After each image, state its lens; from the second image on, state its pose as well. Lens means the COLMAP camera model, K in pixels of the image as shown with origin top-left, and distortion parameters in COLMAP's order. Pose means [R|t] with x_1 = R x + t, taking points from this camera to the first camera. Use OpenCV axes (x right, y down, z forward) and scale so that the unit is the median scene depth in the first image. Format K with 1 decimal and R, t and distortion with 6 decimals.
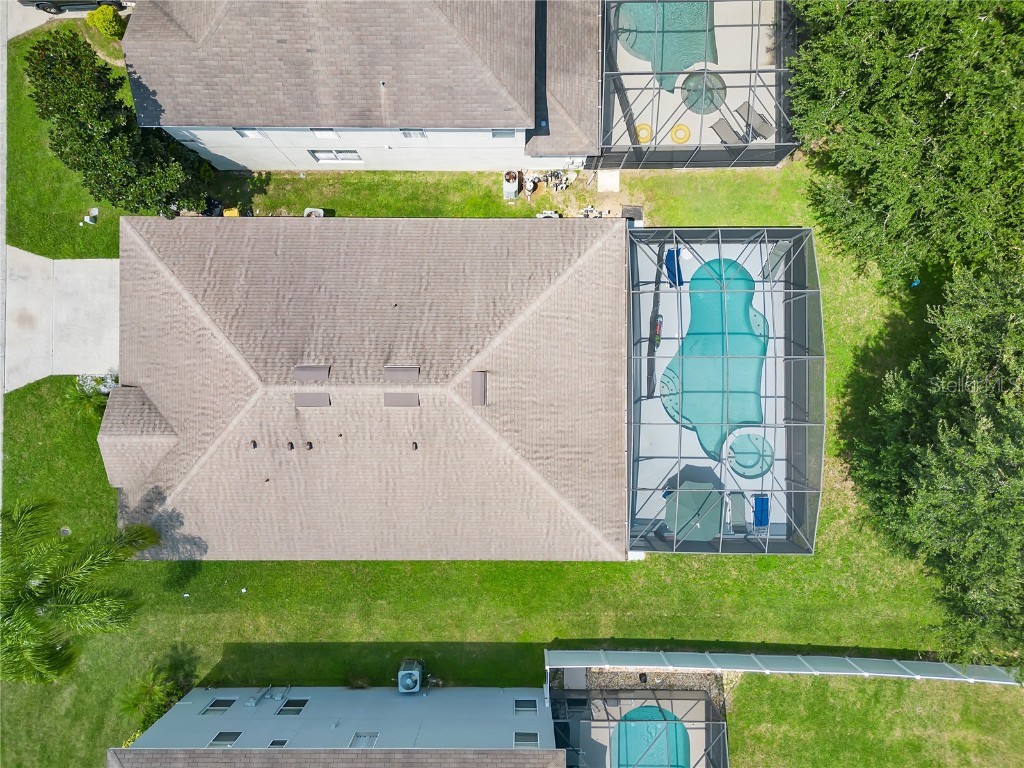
lens RADIAL K [[730.2, 0, 512.0], [0, 730.2, 384.0], [0, 0, 1]] dist [0.004287, -0.000591]
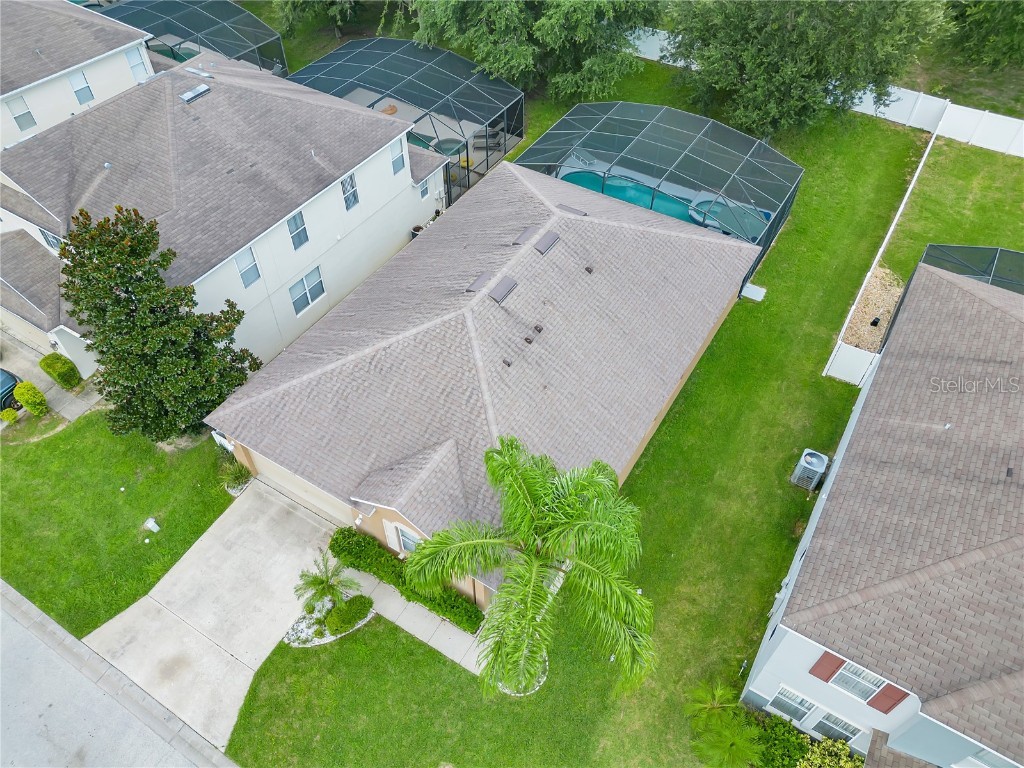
lens RADIAL K [[730.2, 0, 512.0], [0, 730.2, 384.0], [0, 0, 1]] dist [0.004287, -0.000591]
pose [[0.521751, -0.632765, 0.572175, -0.915067], [0.852966, 0.398735, -0.336837, 0.419399], [-0.015008, 0.663791, 0.747768, 0.331893]]
